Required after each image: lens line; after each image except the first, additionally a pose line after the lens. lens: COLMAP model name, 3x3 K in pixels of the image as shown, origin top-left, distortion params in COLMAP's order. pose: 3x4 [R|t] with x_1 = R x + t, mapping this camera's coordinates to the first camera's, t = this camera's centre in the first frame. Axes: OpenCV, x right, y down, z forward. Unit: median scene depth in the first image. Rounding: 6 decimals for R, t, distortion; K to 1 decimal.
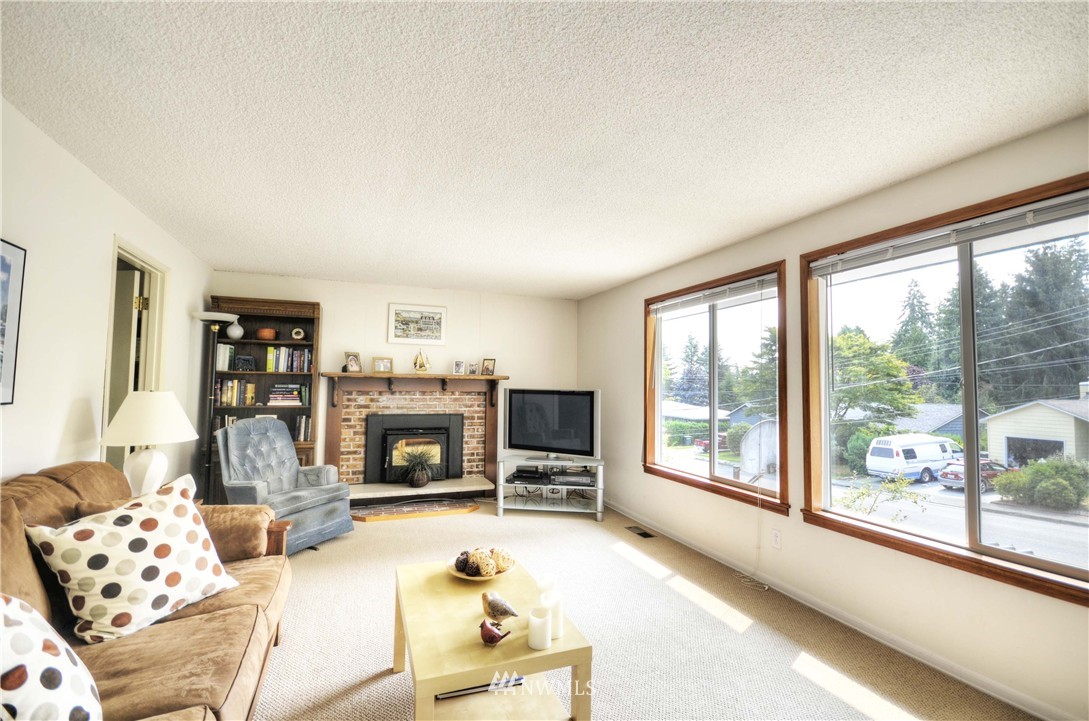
lens RADIAL K [[471.1, 0, 544.5], [0, 471.1, 360.5], [0, 0, 1]] dist [0.002898, 0.000116]
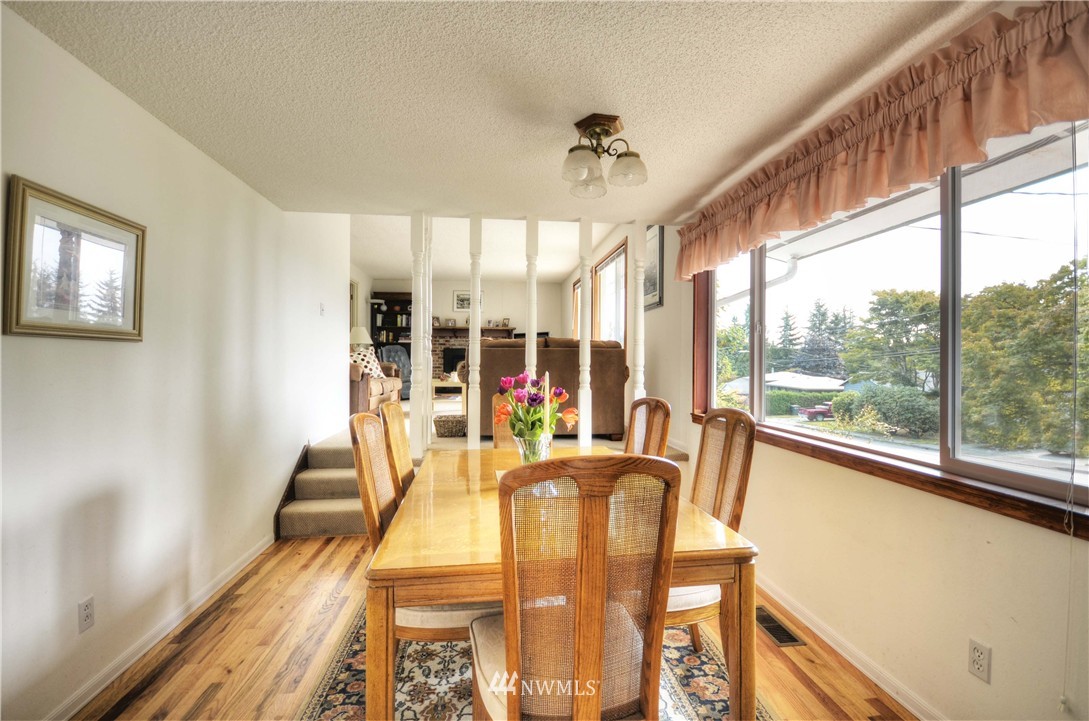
lens RADIAL K [[471.1, 0, 544.5], [0, 471.1, 360.5], [0, 0, 1]] dist [0.002898, 0.000116]
pose [[0.966575, -0.010559, -0.256167, 0.576924], [0.023382, 0.998618, 0.047064, 0.090251], [0.255316, -0.051481, 0.965486, -0.863778]]
